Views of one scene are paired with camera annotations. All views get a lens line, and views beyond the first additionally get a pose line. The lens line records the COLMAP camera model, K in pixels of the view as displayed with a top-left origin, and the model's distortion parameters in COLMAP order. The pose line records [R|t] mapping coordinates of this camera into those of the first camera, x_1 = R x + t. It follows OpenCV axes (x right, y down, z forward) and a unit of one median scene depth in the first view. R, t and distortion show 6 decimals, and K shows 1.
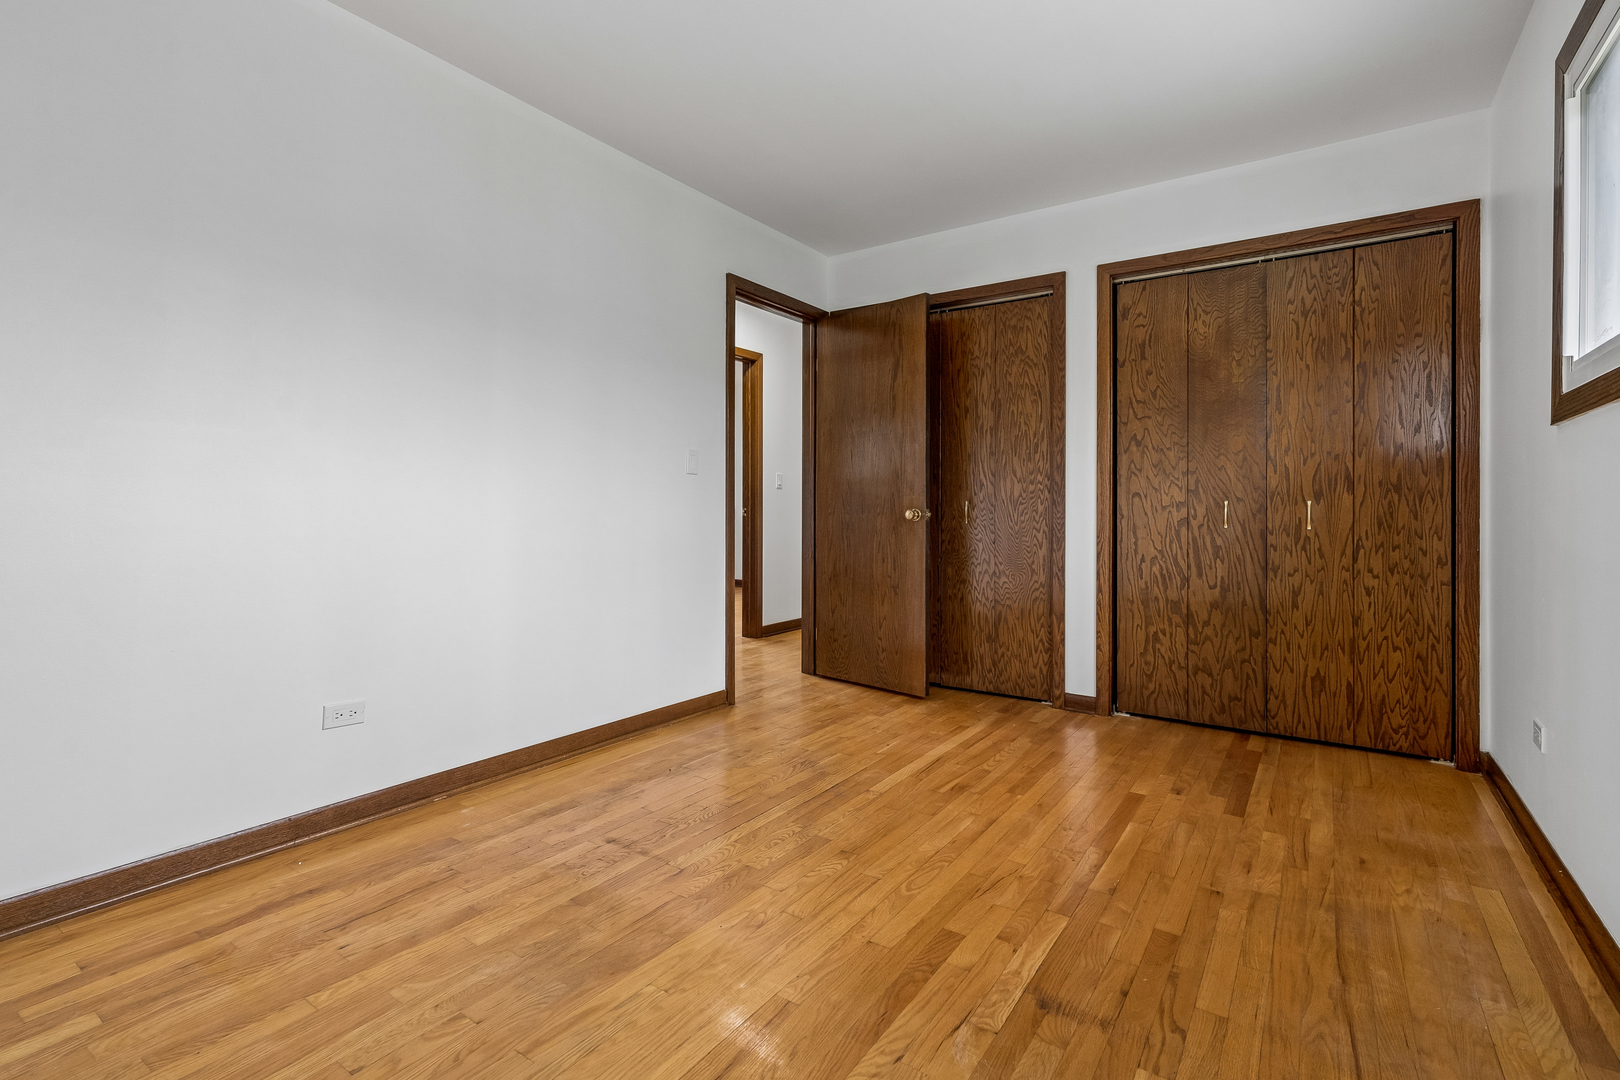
lens RADIAL K [[742.9, 0, 816.9], [0, 742.9, 516.1], [0, 0, 1]] dist [-0.001693, 0.000003]
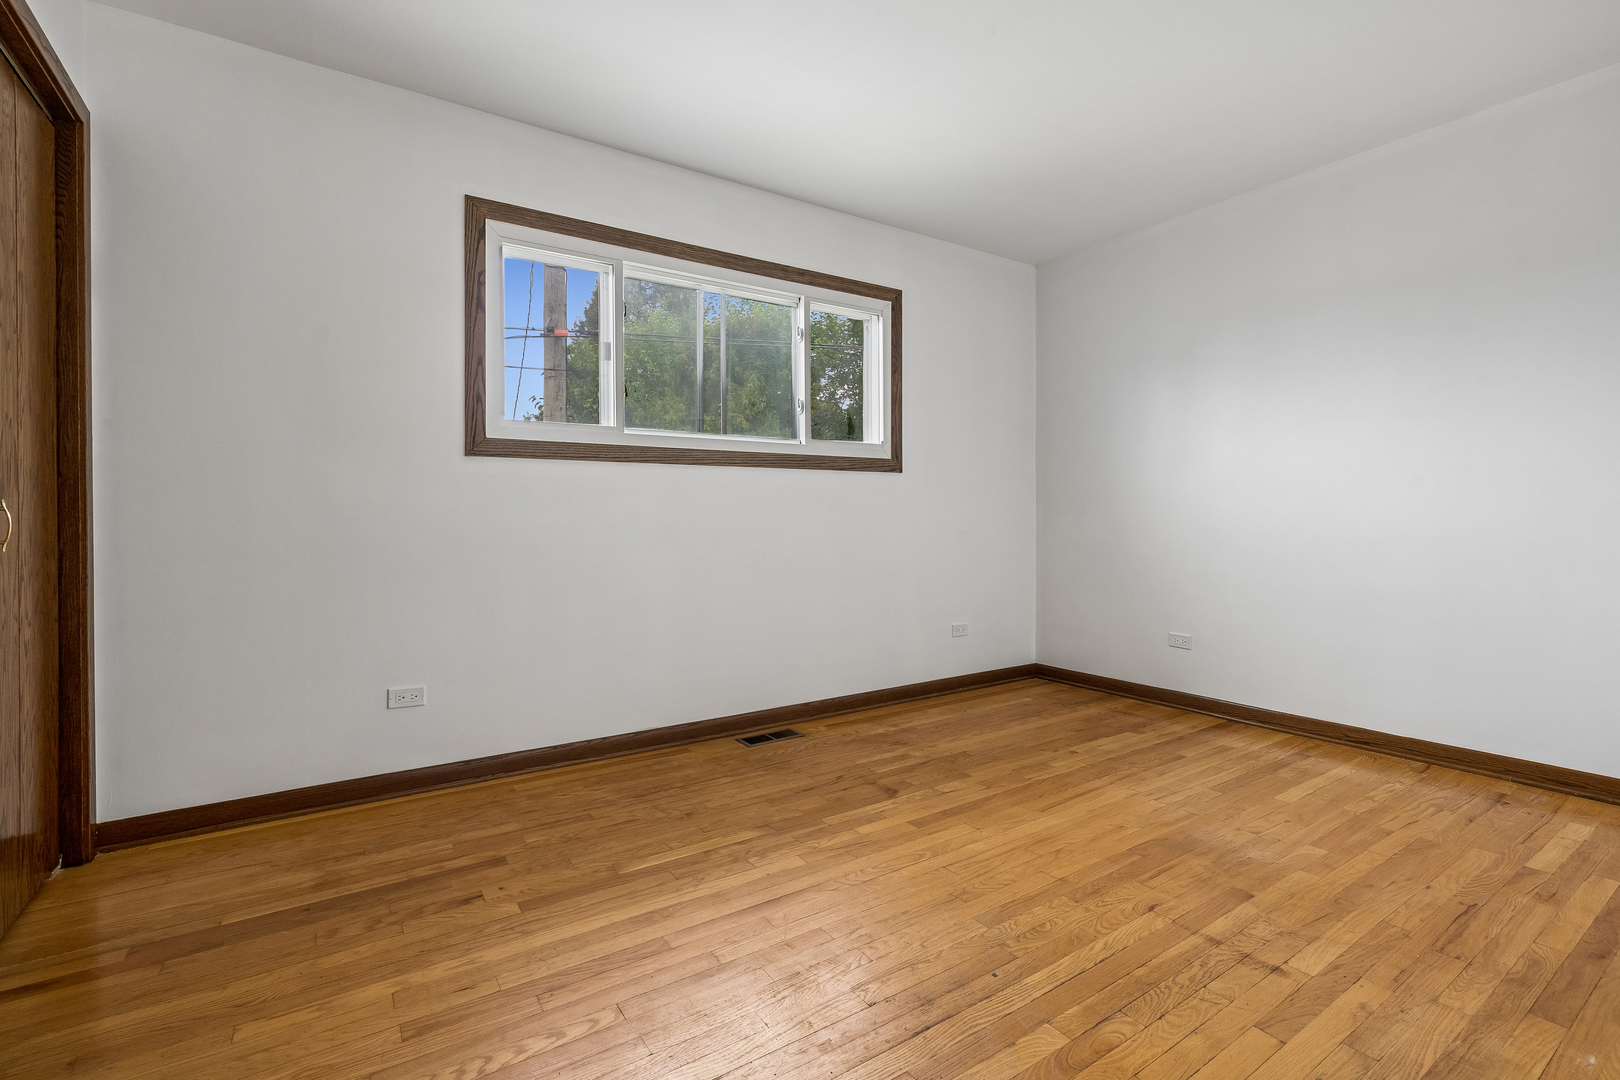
lens RADIAL K [[742.9, 0, 816.9], [0, 742.9, 516.1], [0, 0, 1]] dist [-0.001693, 0.000003]
pose [[-0.929040, -0.002379, 0.369972, -0.139105], [0.000000, 0.999979, 0.006431, -0.018082], [-0.369979, 0.005974, -0.929021, 2.059095]]
